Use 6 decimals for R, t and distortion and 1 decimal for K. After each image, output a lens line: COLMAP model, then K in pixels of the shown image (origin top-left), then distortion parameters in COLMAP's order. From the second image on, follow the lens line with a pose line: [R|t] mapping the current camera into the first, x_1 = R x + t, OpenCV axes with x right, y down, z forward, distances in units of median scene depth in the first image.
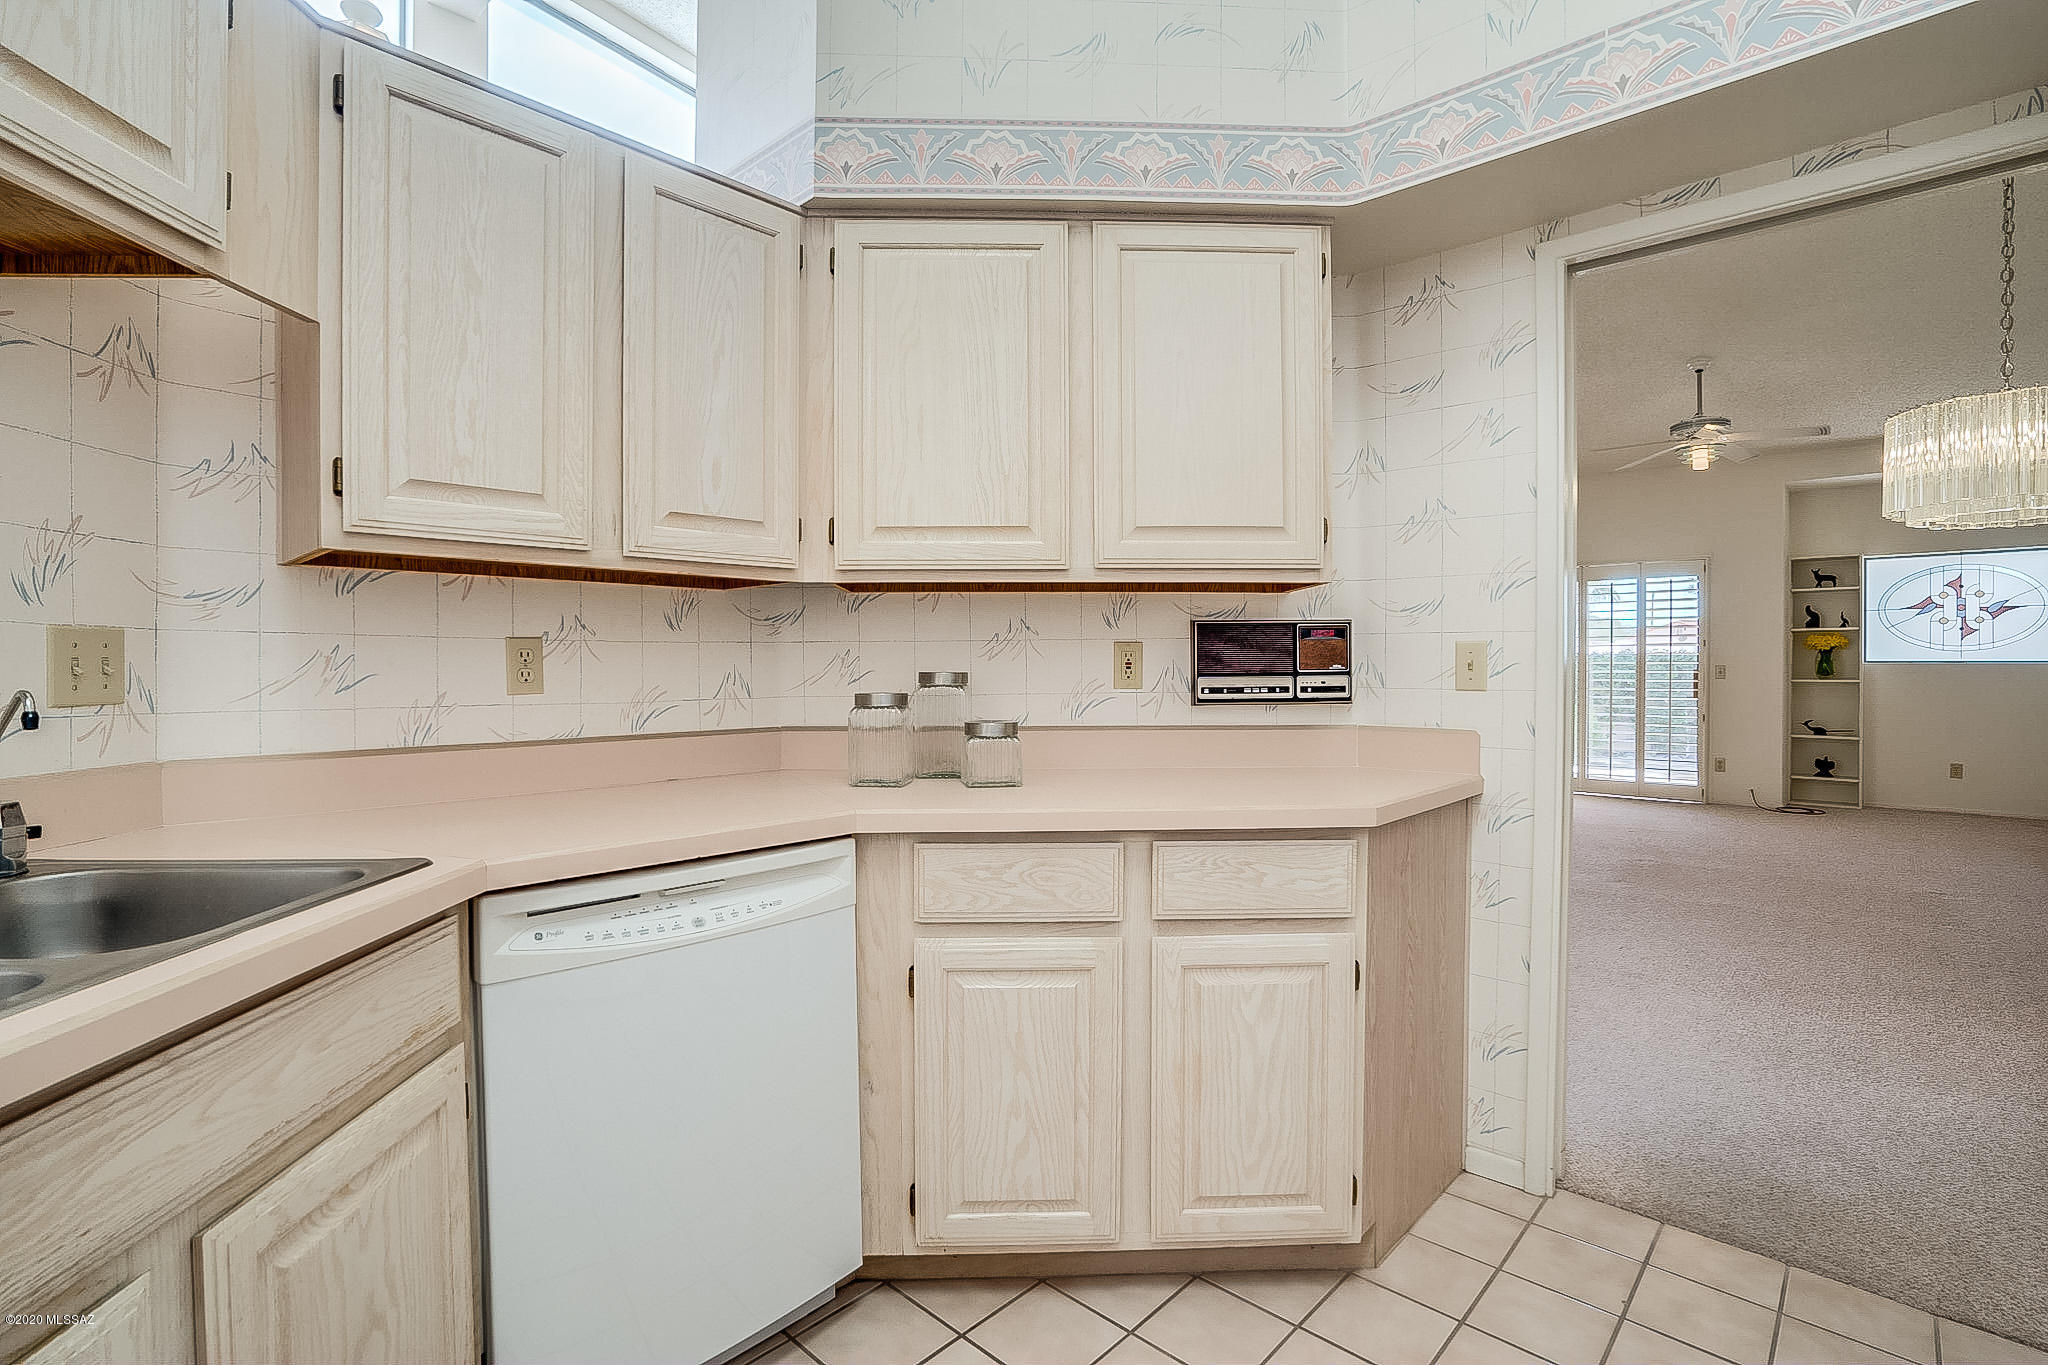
lens RADIAL K [[952.4, 0, 1023.2], [0, 952.4, 676.1], [0, 0, 1]] dist [-0.062054, 0.028544]
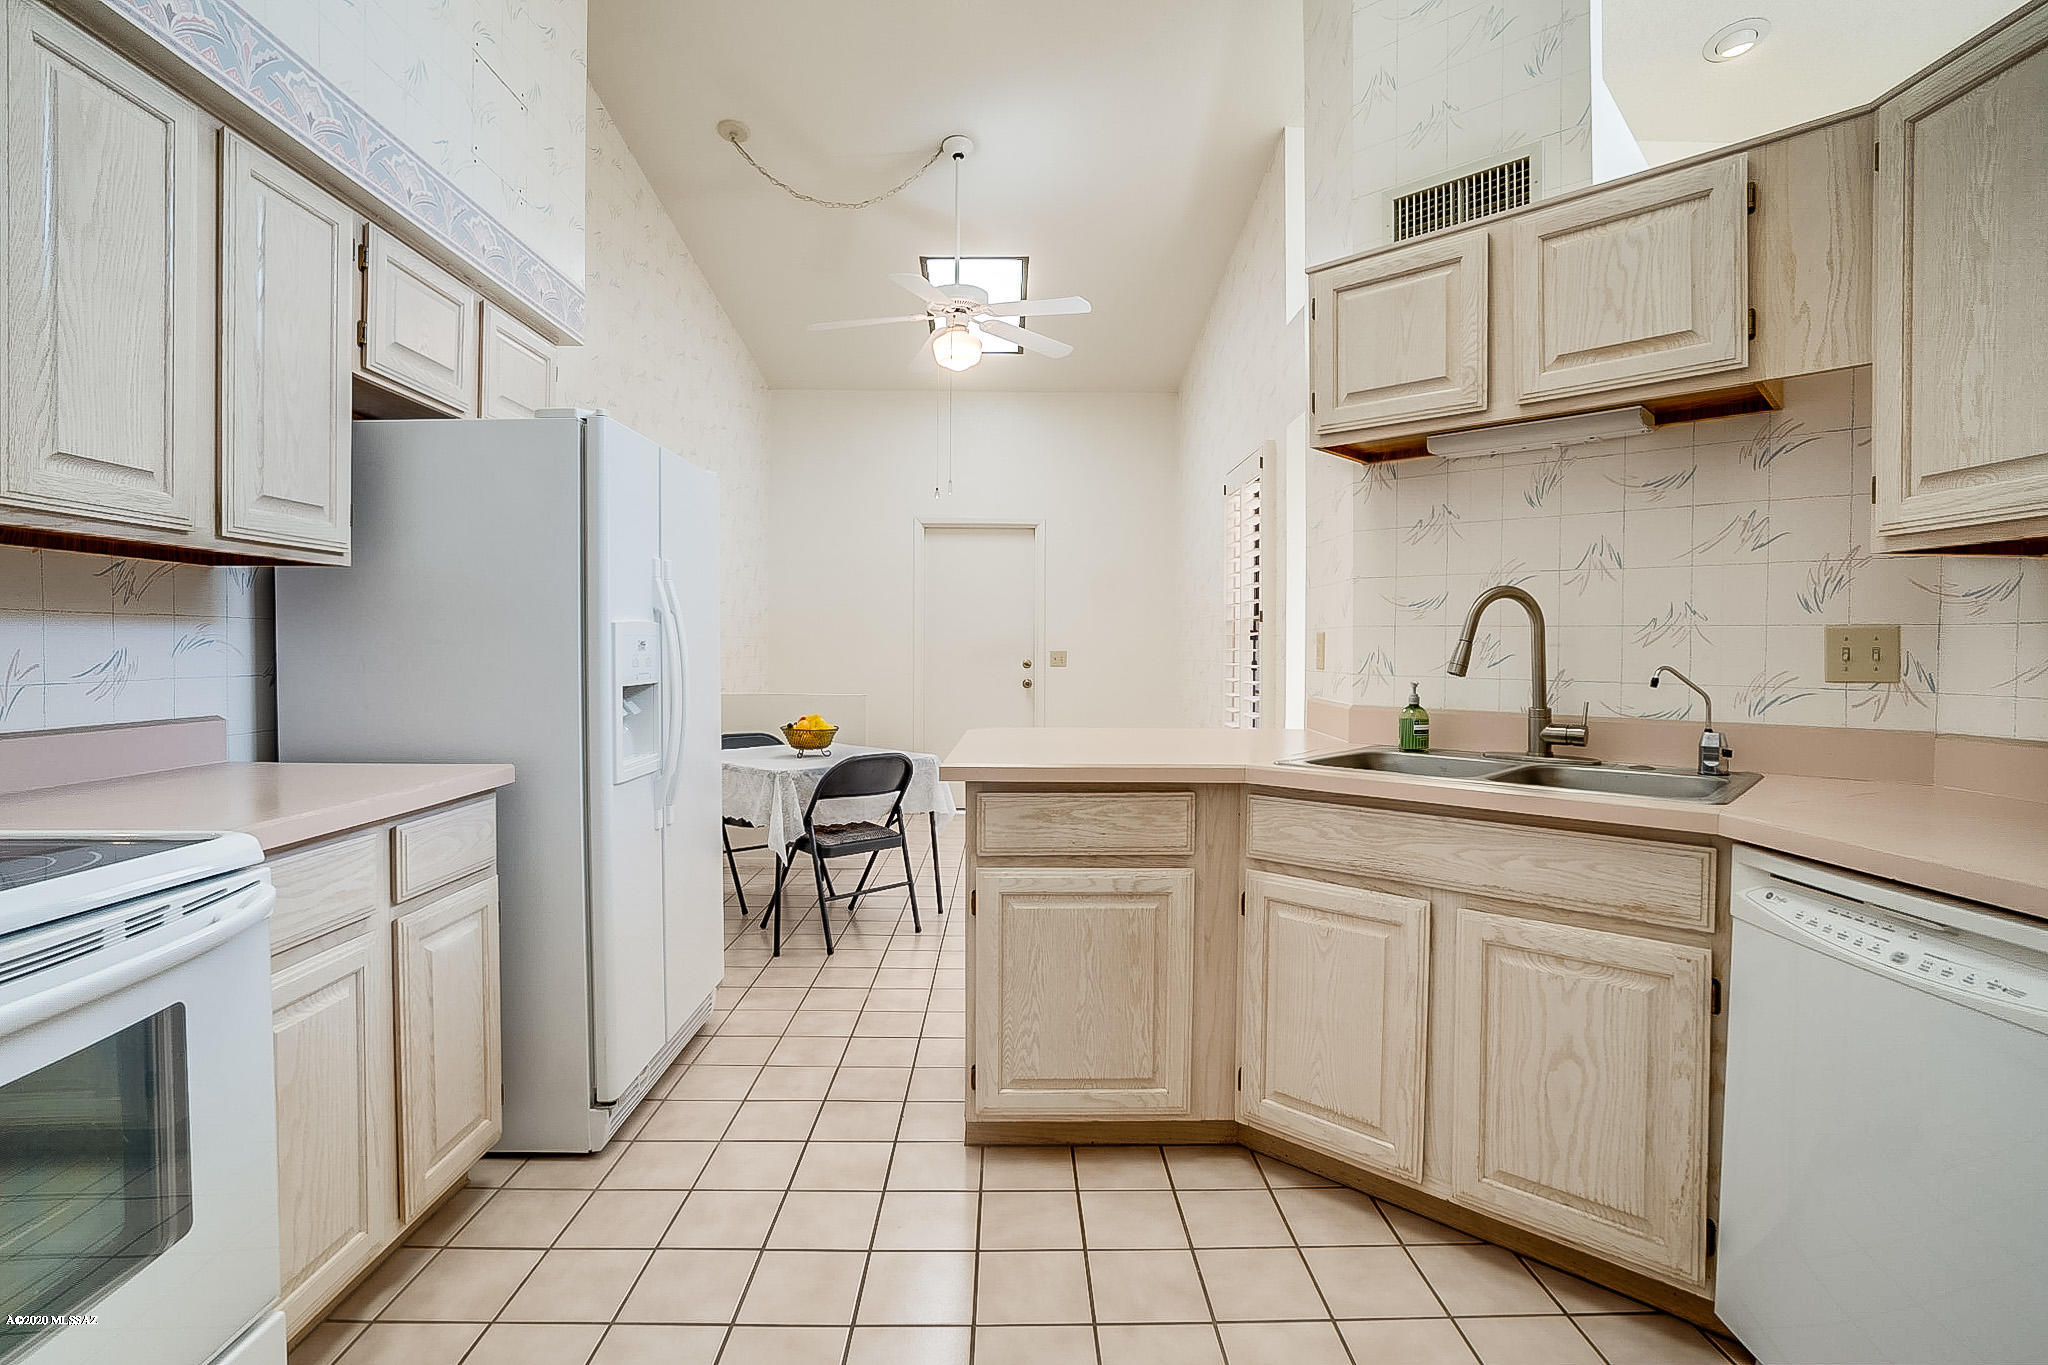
lens RADIAL K [[973.8, 0, 1018.1], [0, 973.8, 659.3], [0, 0, 1]] dist [-0.065933, 0.033325]
pose [[-0.717500, 0.004671, -0.696542, 0.671264], [-0.014240, 0.999670, 0.021372, -0.011395], [0.696413, 0.025253, -0.717197, 0.867120]]
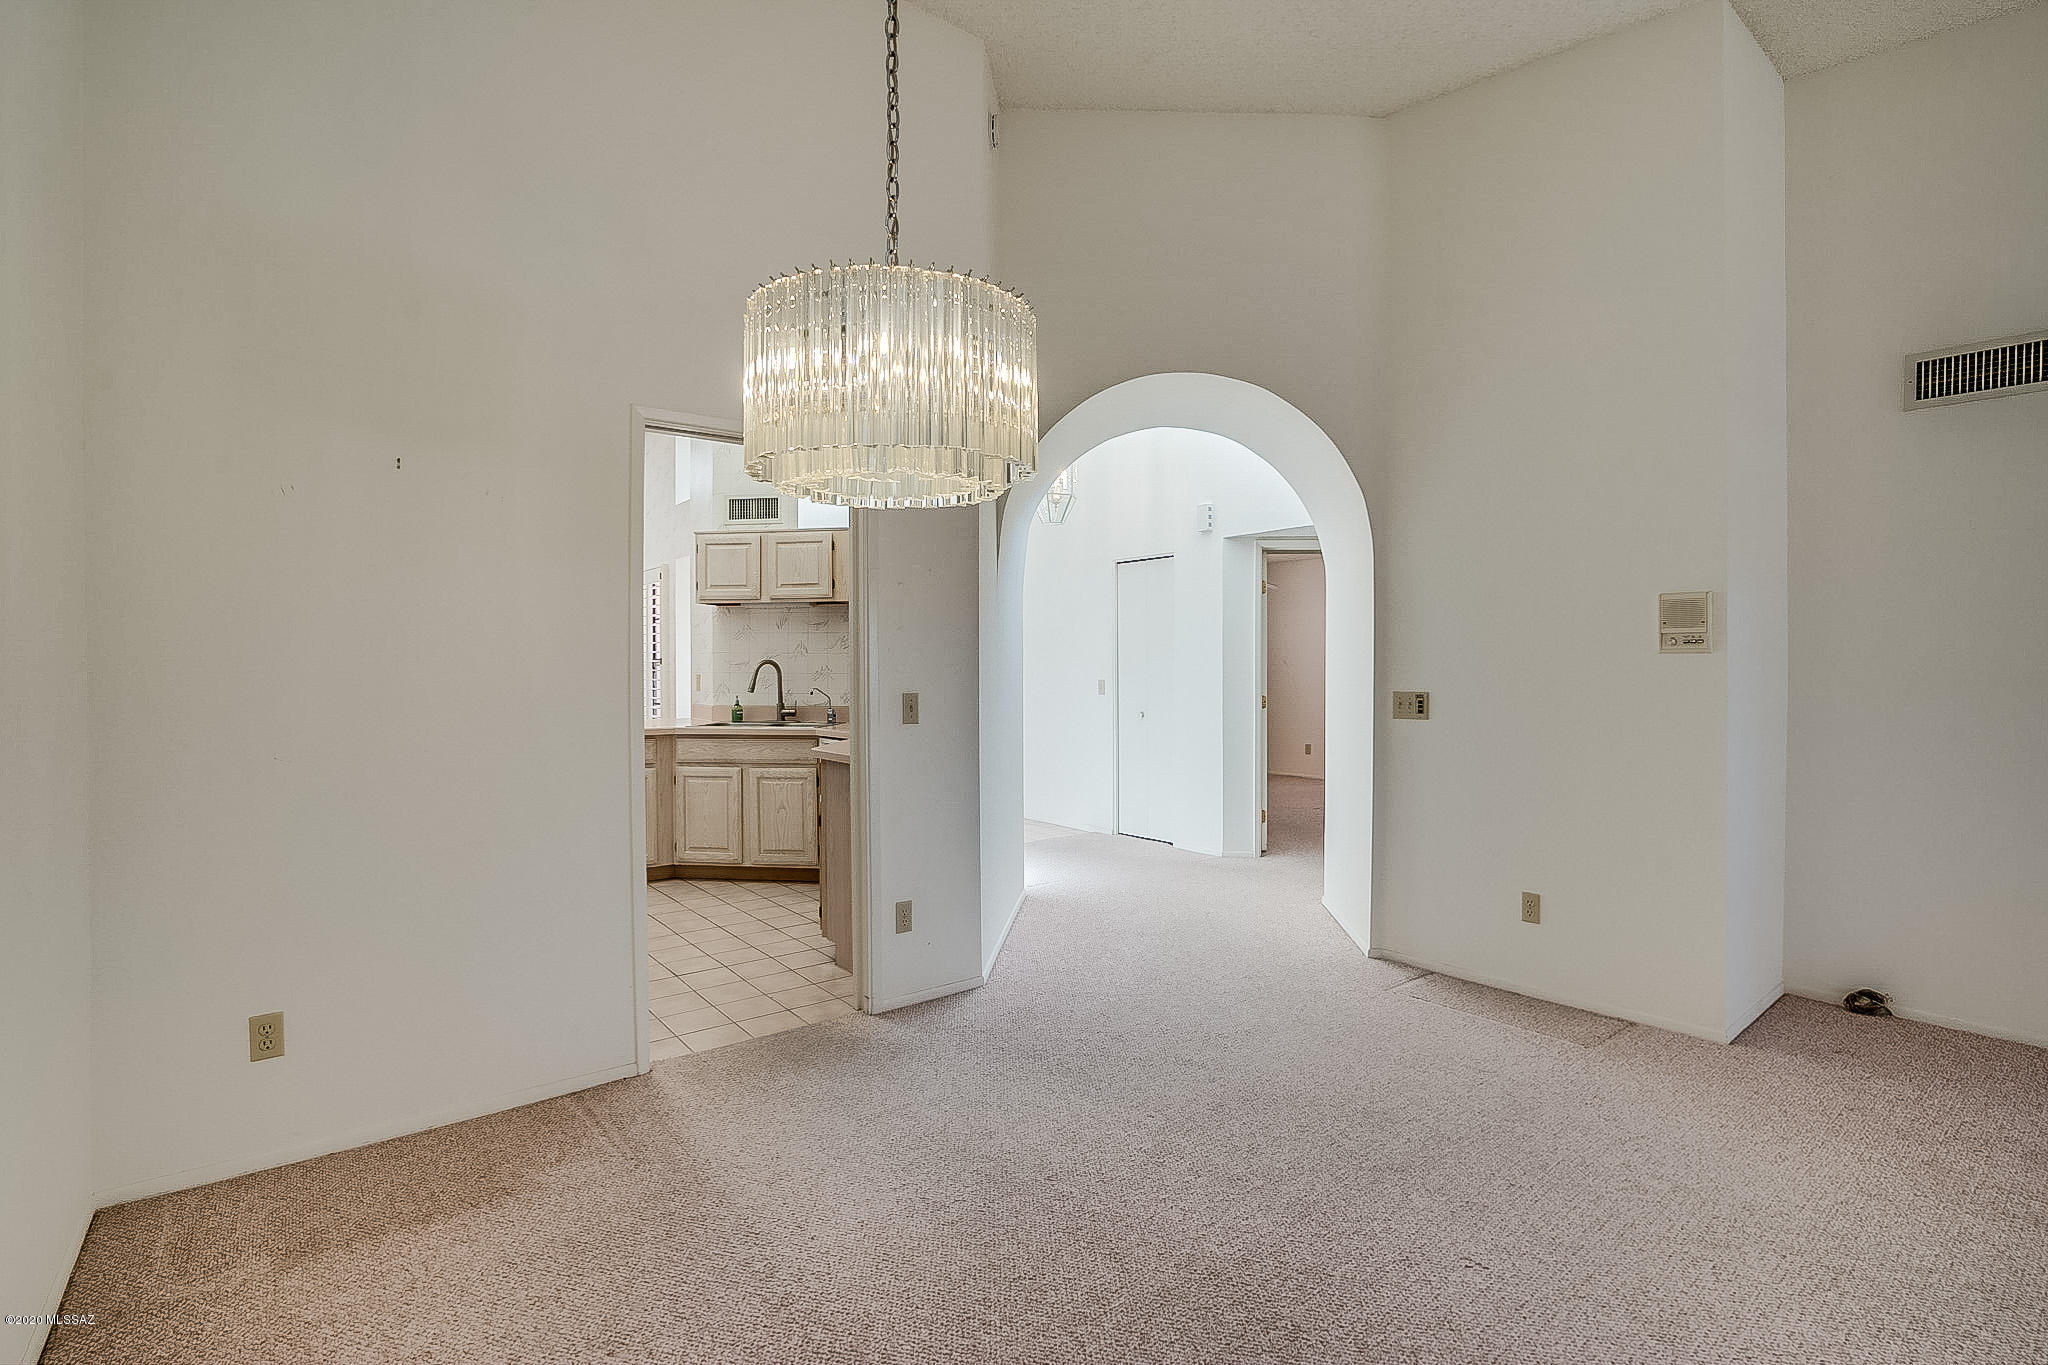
lens RADIAL K [[952.4, 0, 1023.2], [0, 952.4, 676.1], [0, 0, 1]] dist [-0.062054, 0.028544]
pose [[-0.144339, 0.010140, -0.989476, 2.617843], [-0.009195, 0.999891, 0.011588, -0.078739], [0.989486, 0.010771, -0.144230, 1.826376]]
